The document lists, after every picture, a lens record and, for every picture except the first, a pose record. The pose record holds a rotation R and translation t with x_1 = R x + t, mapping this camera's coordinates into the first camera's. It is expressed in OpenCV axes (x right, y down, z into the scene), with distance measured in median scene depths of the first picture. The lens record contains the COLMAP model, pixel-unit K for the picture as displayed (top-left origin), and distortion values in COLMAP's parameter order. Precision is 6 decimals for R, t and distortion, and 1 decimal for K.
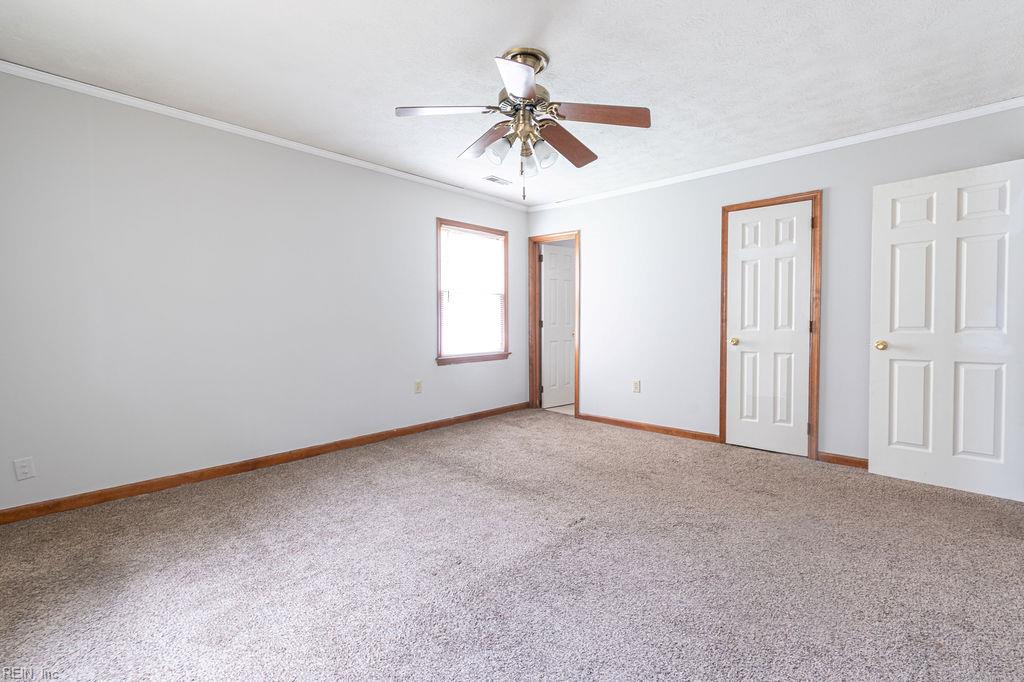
lens RADIAL K [[452.8, 0, 513.0], [0, 452.8, 333.5], [0, 0, 1]] dist [0.000582, 0.000194]
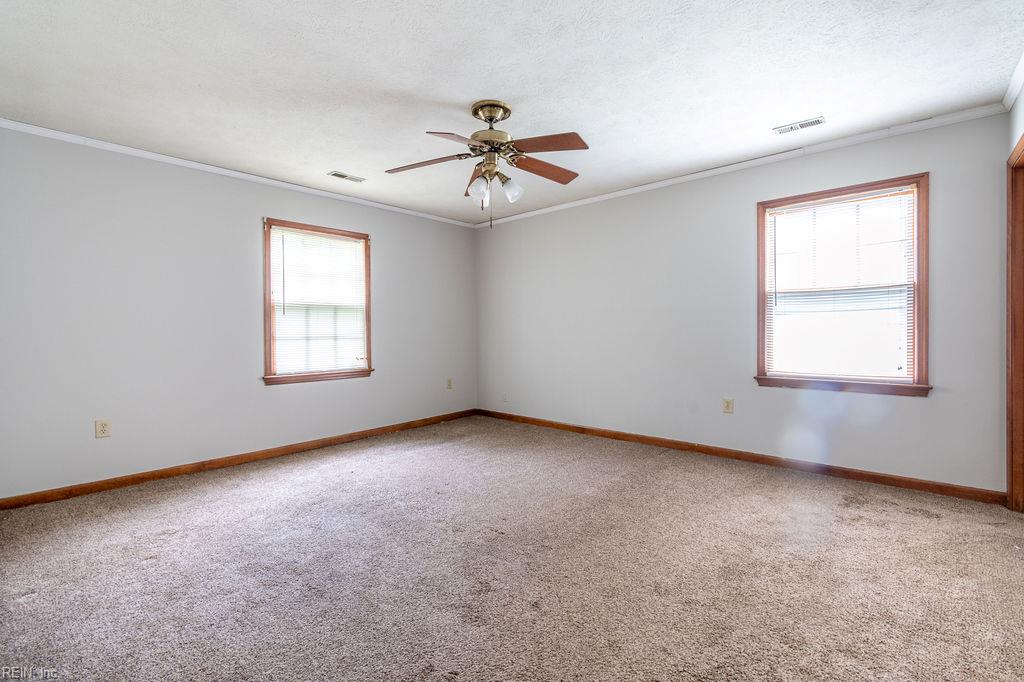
lens RADIAL K [[452.8, 0, 519.8], [0, 452.8, 336.0], [0, 0, 1]] dist [0.000582, 0.000194]
pose [[0.031690, 0.022185, -0.999252, 0.629694], [-0.022576, 0.999514, 0.021475, -0.025649], [0.999243, 0.021878, 0.032176, 0.550561]]
